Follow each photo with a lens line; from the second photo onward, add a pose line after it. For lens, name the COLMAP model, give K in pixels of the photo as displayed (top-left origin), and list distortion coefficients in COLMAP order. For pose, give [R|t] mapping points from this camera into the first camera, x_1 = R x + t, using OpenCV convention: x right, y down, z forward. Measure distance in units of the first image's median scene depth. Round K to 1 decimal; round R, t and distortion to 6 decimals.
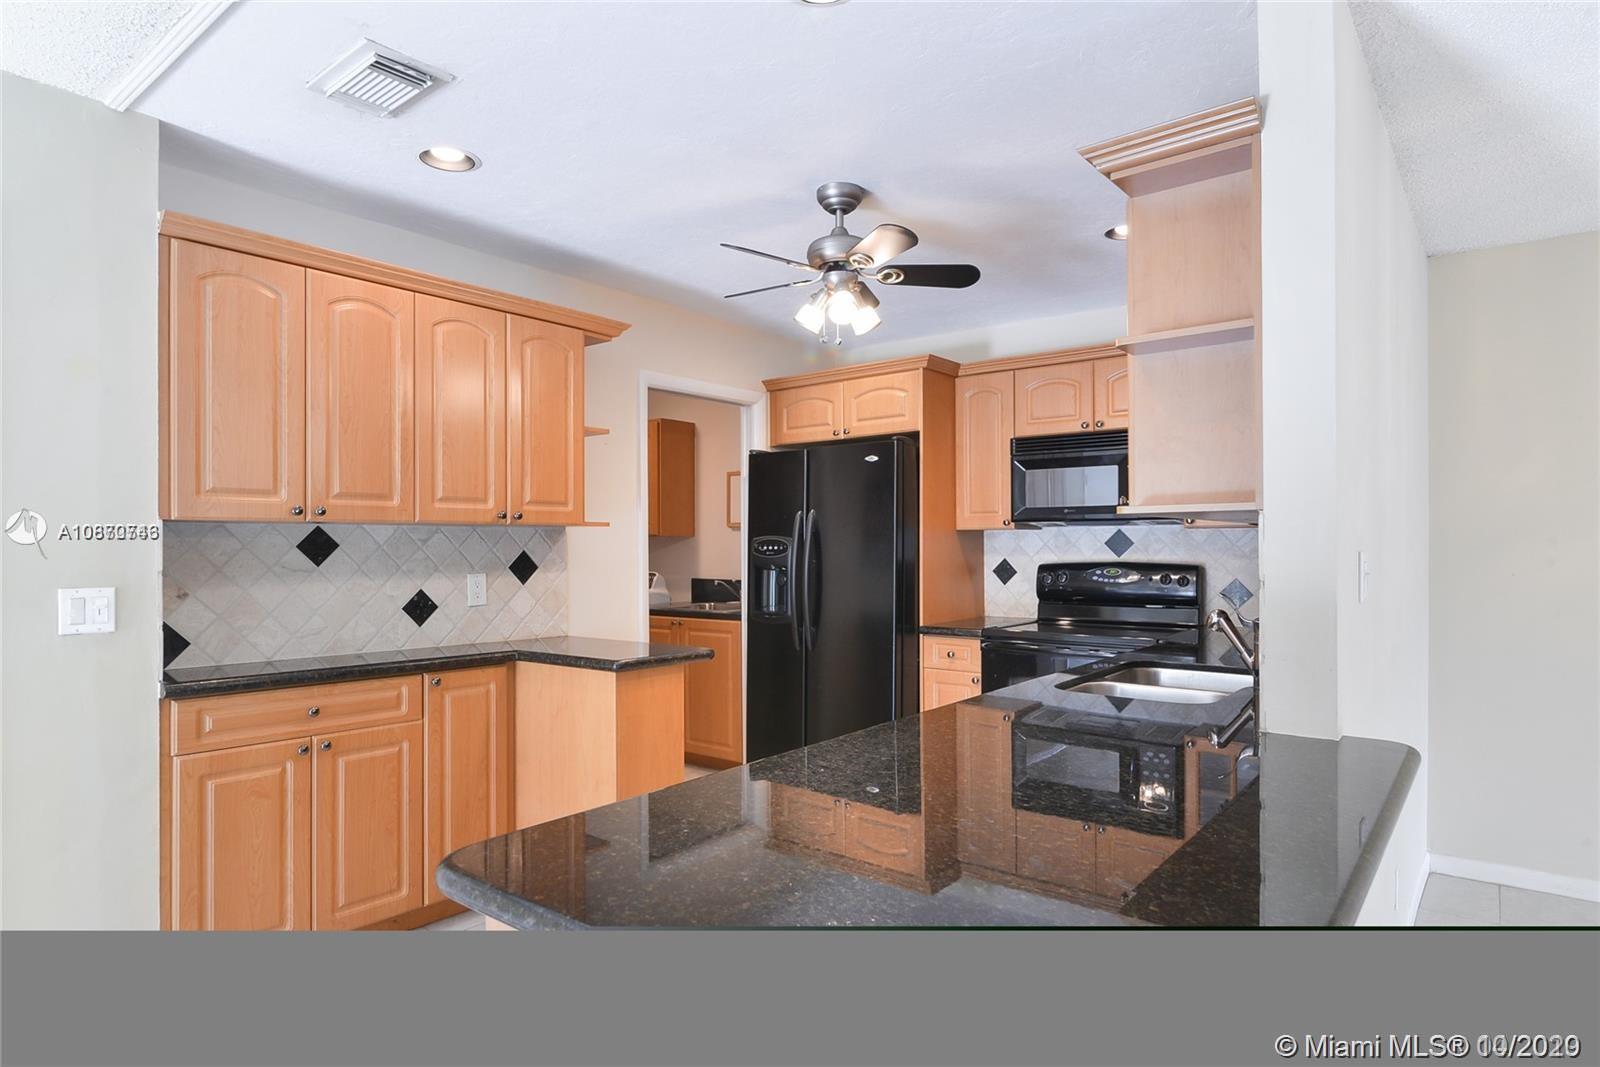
lens RADIAL K [[901.1, 0, 798.3], [0, 901.1, 539.9], [0, 0, 1]] dist [0.000867, -0.000724]
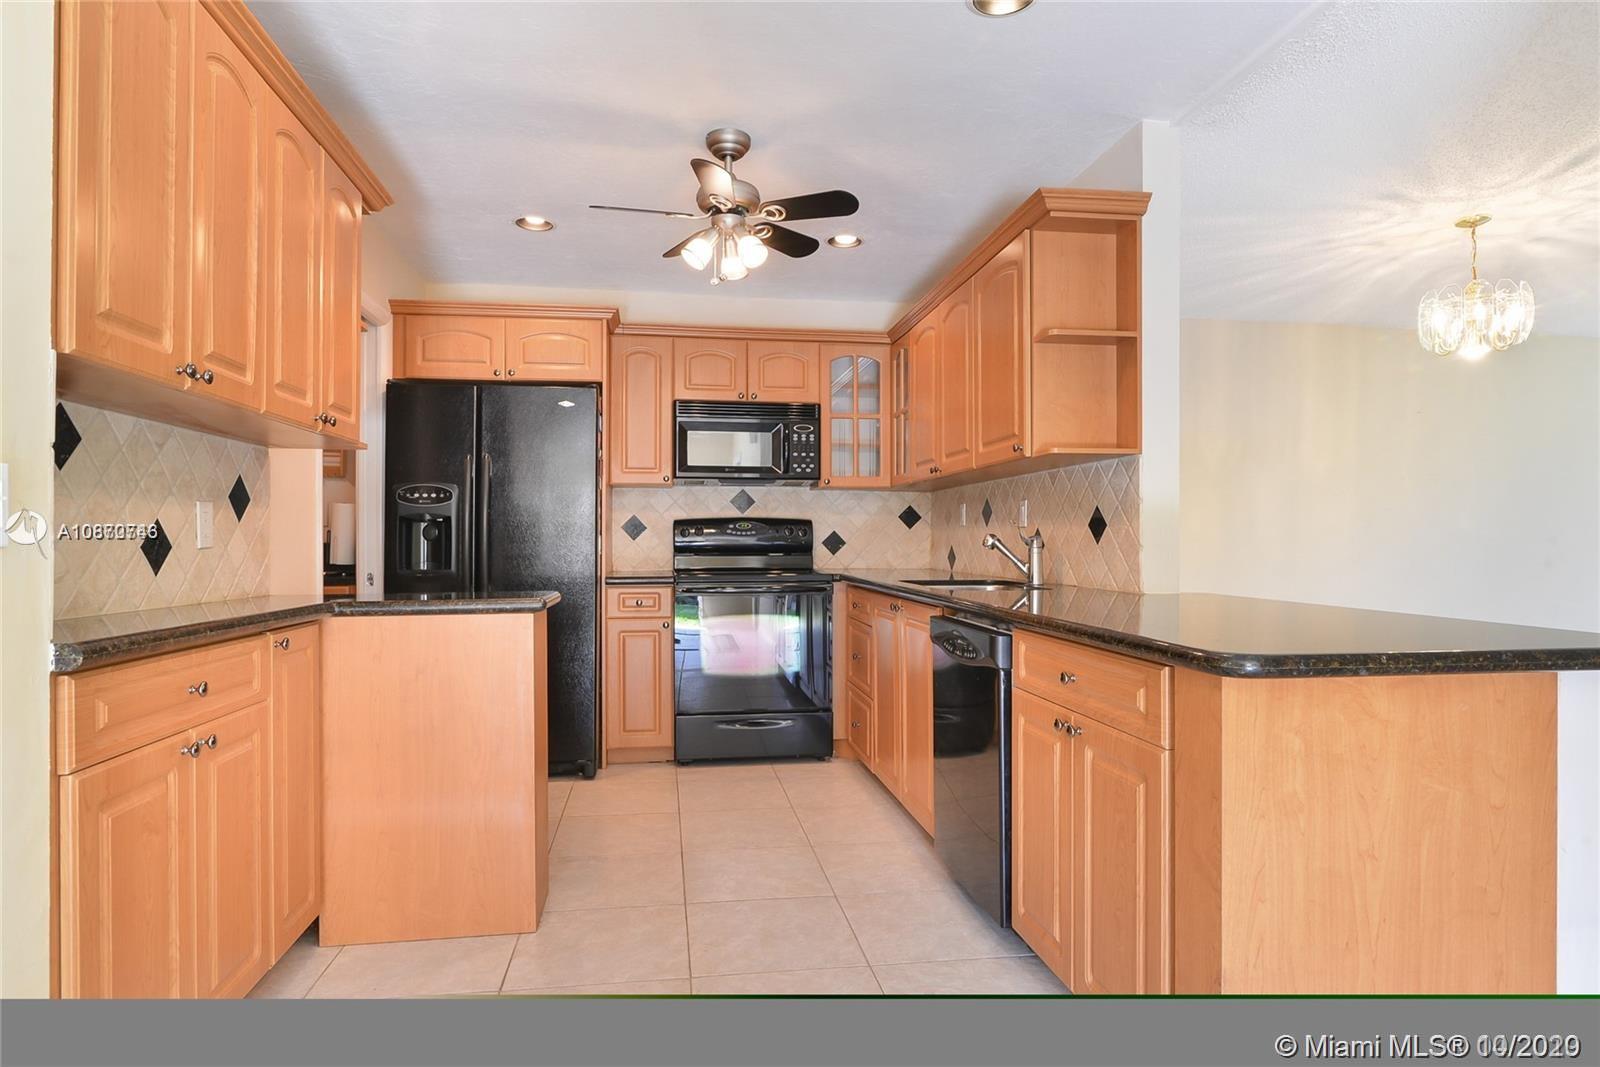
lens RADIAL K [[901.1, 0, 796.5], [0, 901.1, 534.5], [0, 0, 1]] dist [0.000867, -0.000724]
pose [[0.680756, 0.007607, 0.732470, -0.454535], [-0.006853, 0.999968, -0.004016, 0.051025], [-0.732478, -0.002286, 0.680787, 0.162094]]
